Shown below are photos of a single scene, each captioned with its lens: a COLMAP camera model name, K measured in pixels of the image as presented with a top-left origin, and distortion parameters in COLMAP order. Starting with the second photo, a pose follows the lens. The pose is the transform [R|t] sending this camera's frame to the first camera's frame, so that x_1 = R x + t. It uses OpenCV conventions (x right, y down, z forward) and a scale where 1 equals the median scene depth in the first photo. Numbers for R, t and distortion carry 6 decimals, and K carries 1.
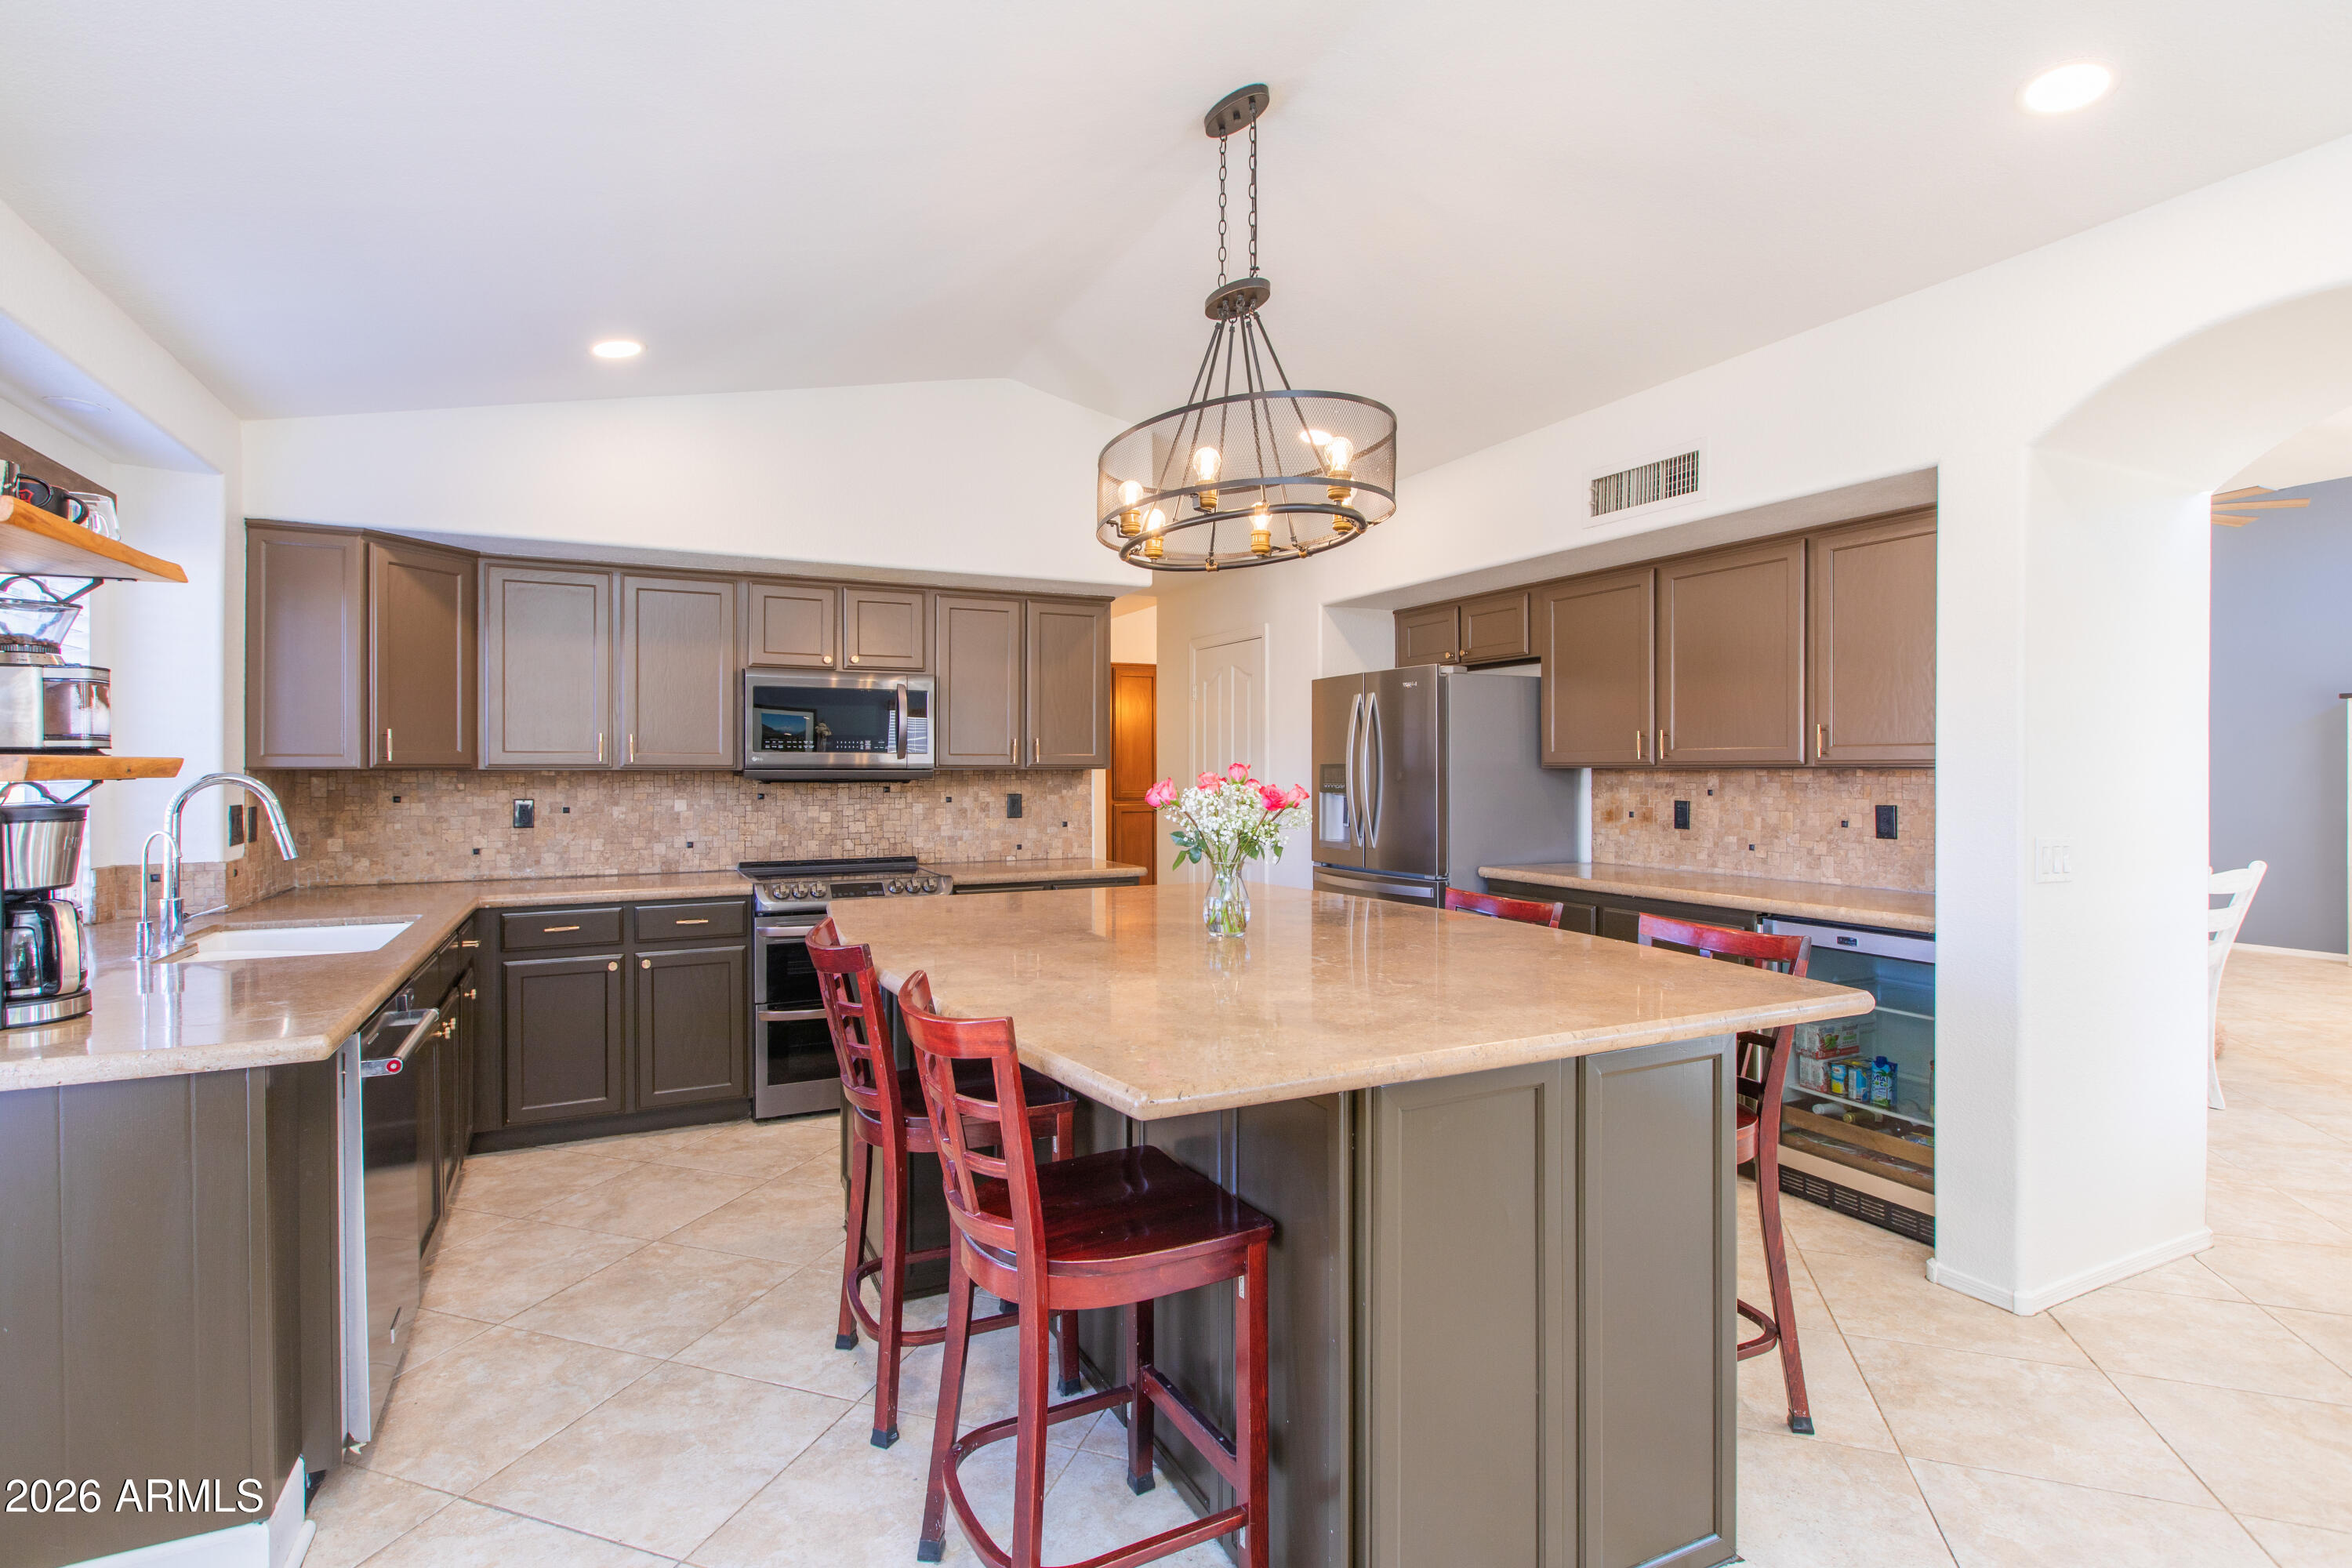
lens RADIAL K [[1133.6, 0, 1160.7], [0, 1133.6, 768.1], [0, 0, 1]] dist [0.001751, -0.000174]
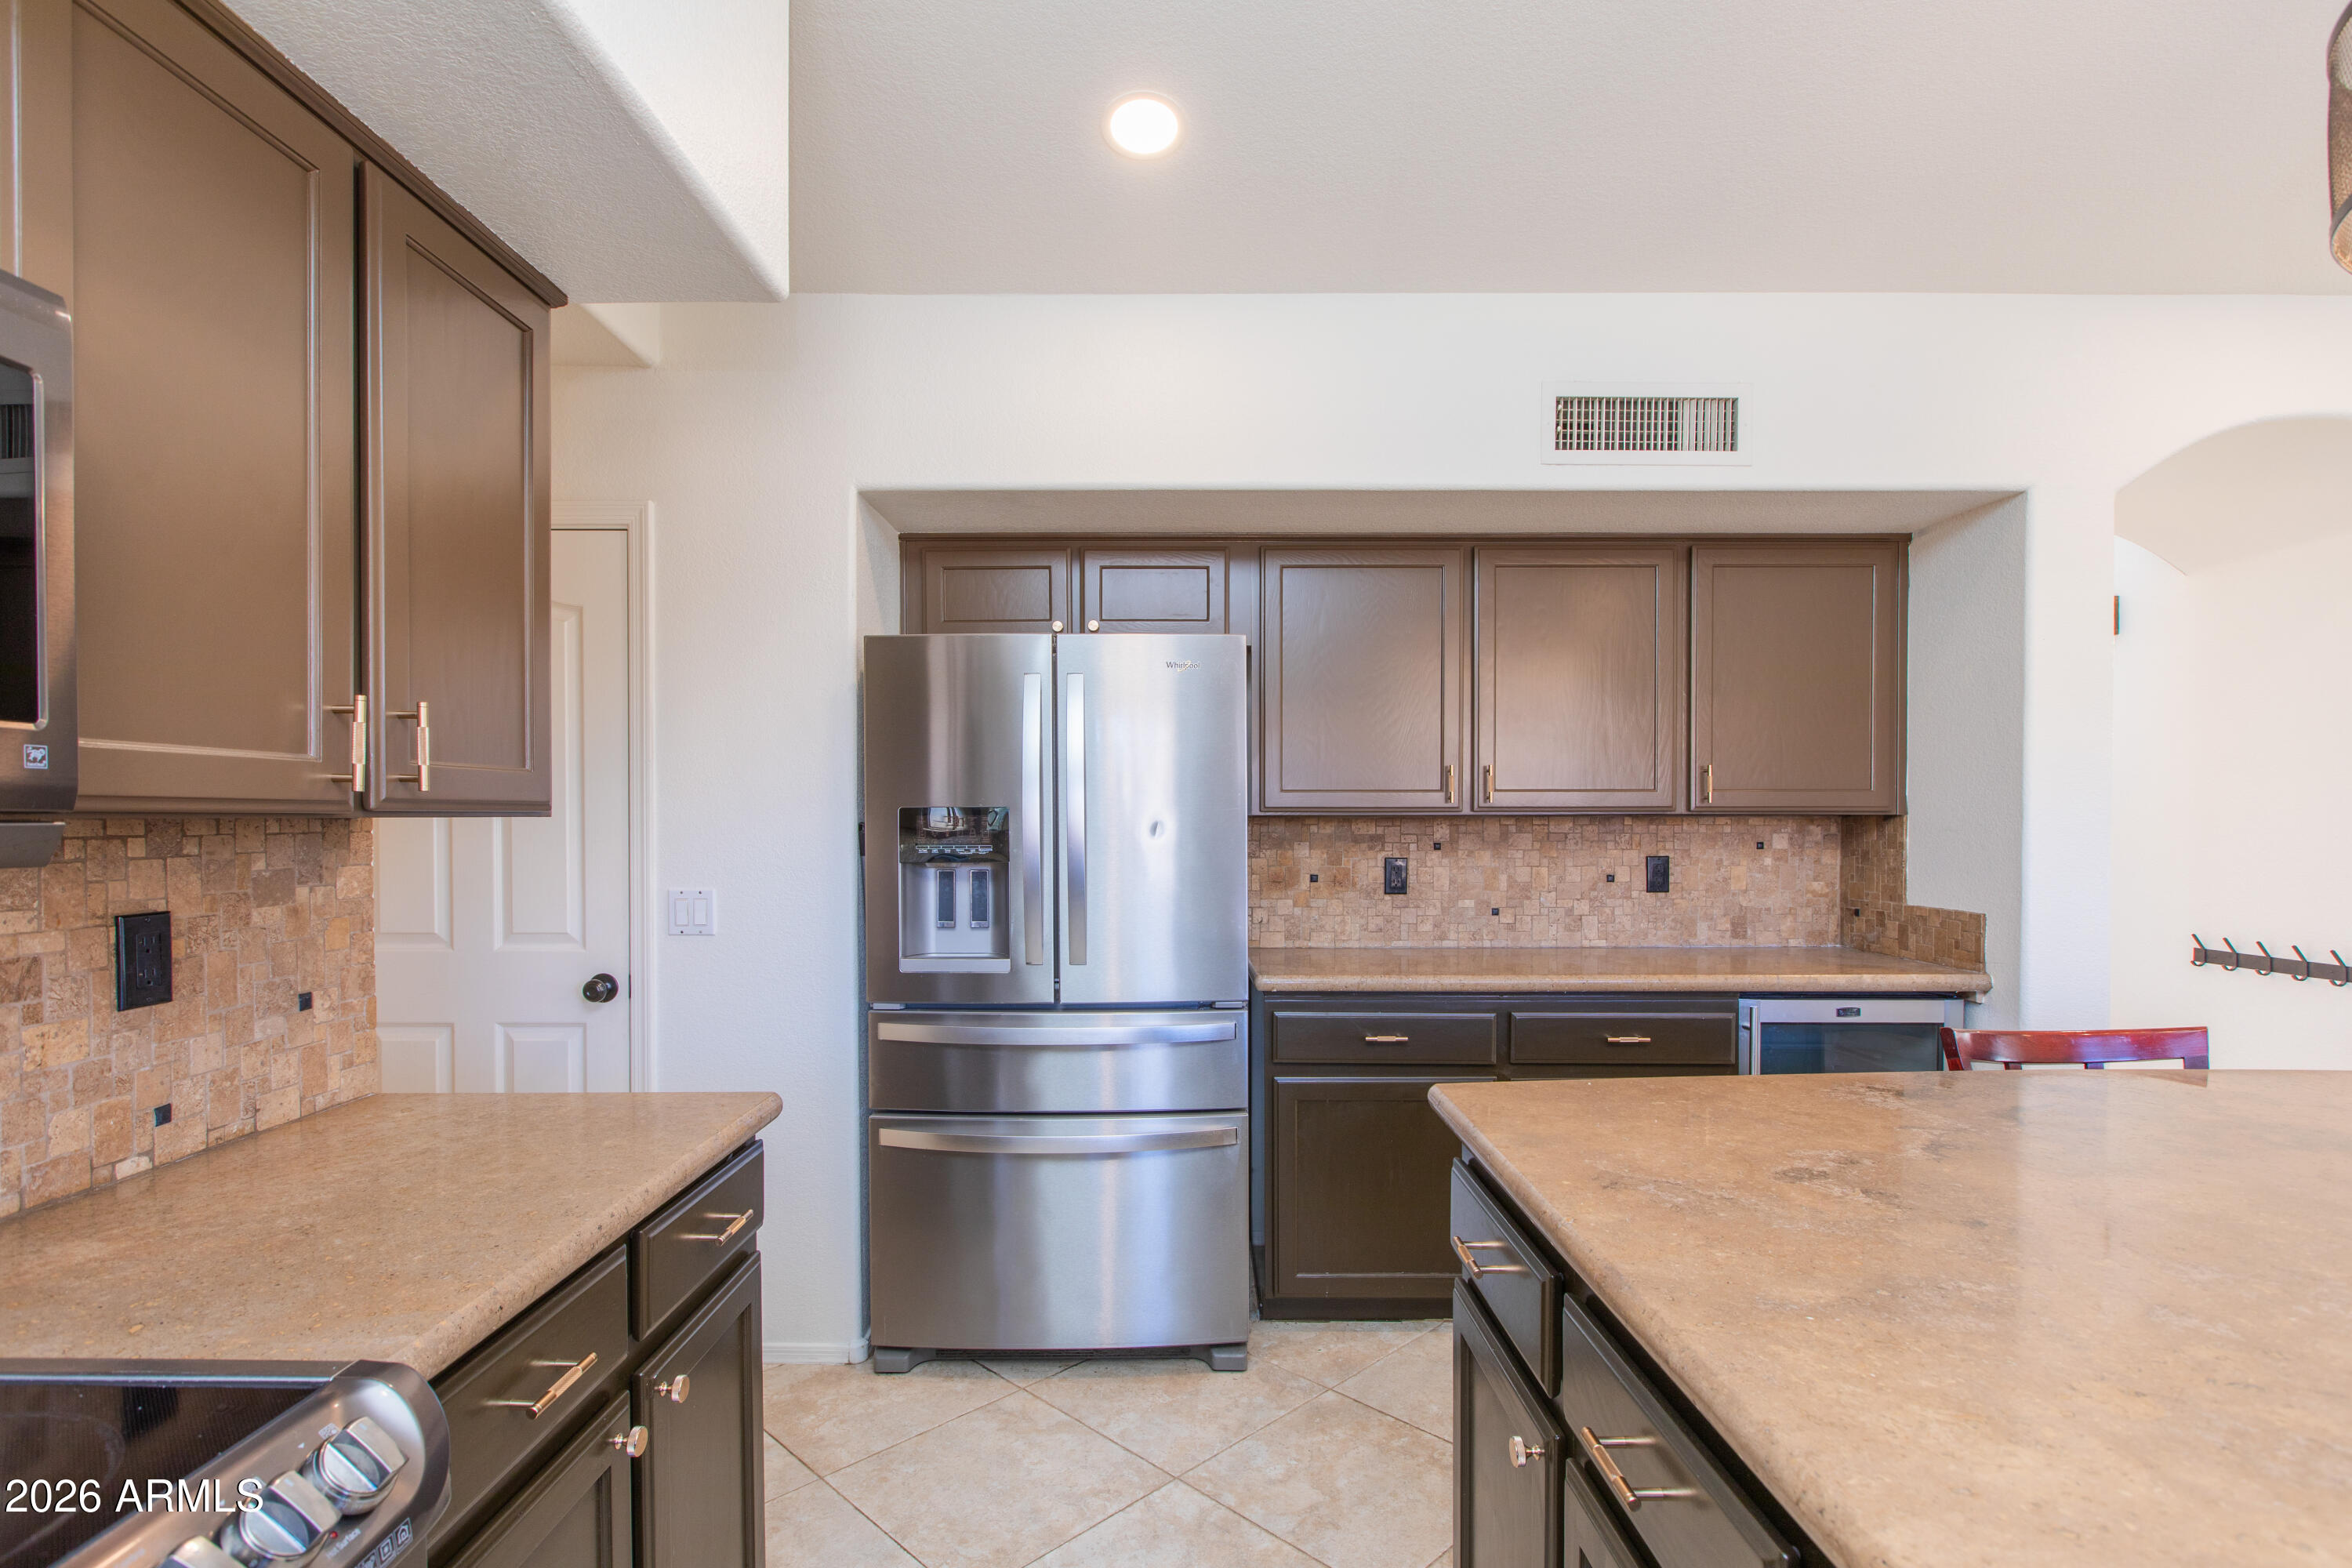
lens RADIAL K [[1135.6, 0, 1167.8], [0, 1135.6, 831.2], [0, 0, 1]] dist [0.001407, -0.001490]
pose [[0.437328, -0.011235, 0.899232, -0.314824], [-0.000262, 0.999920, 0.012620, 0.001001], [-0.899302, -0.005755, 0.437291, 0.825721]]
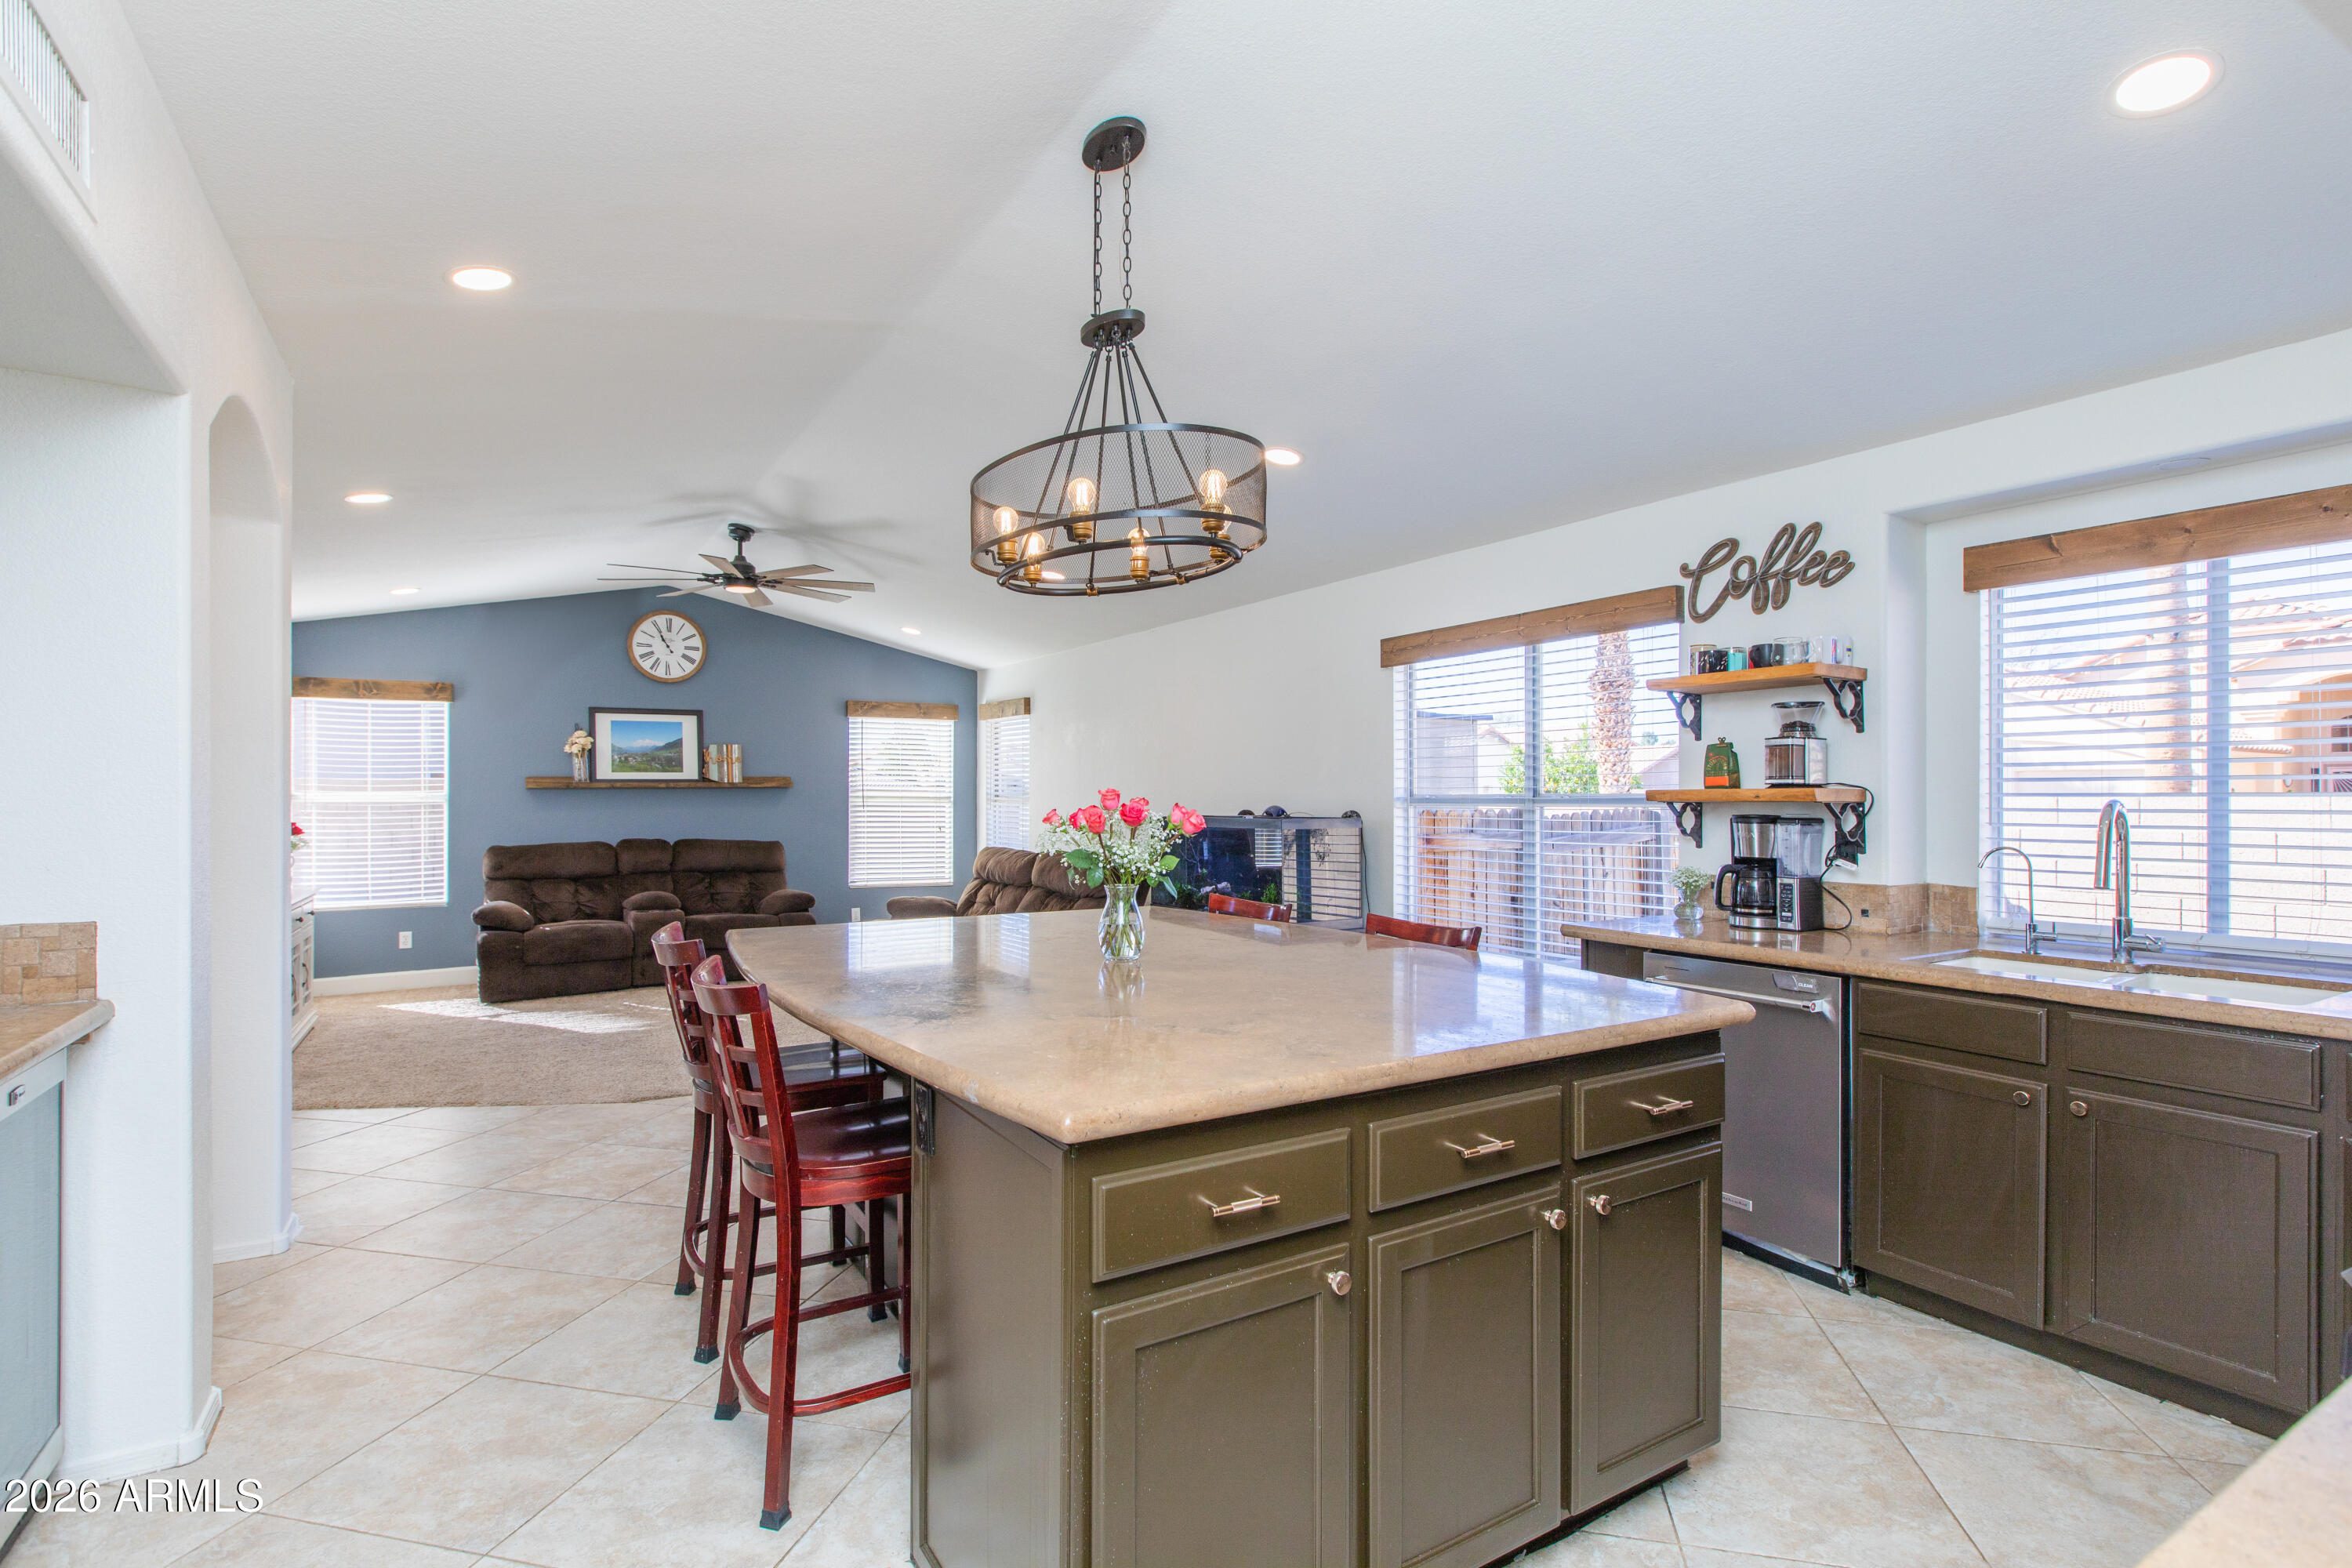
lens RADIAL K [[1138.3, 0, 1135.2], [0, 1138.3, 797.9], [0, 0, 1]] dist [0.002835, -0.000266]
pose [[-0.997406, -0.001646, -0.071957, 0.080236], [-0.001577, 0.999998, -0.001008, 0.002315], [0.071958, -0.000892, -0.997407, 1.250988]]
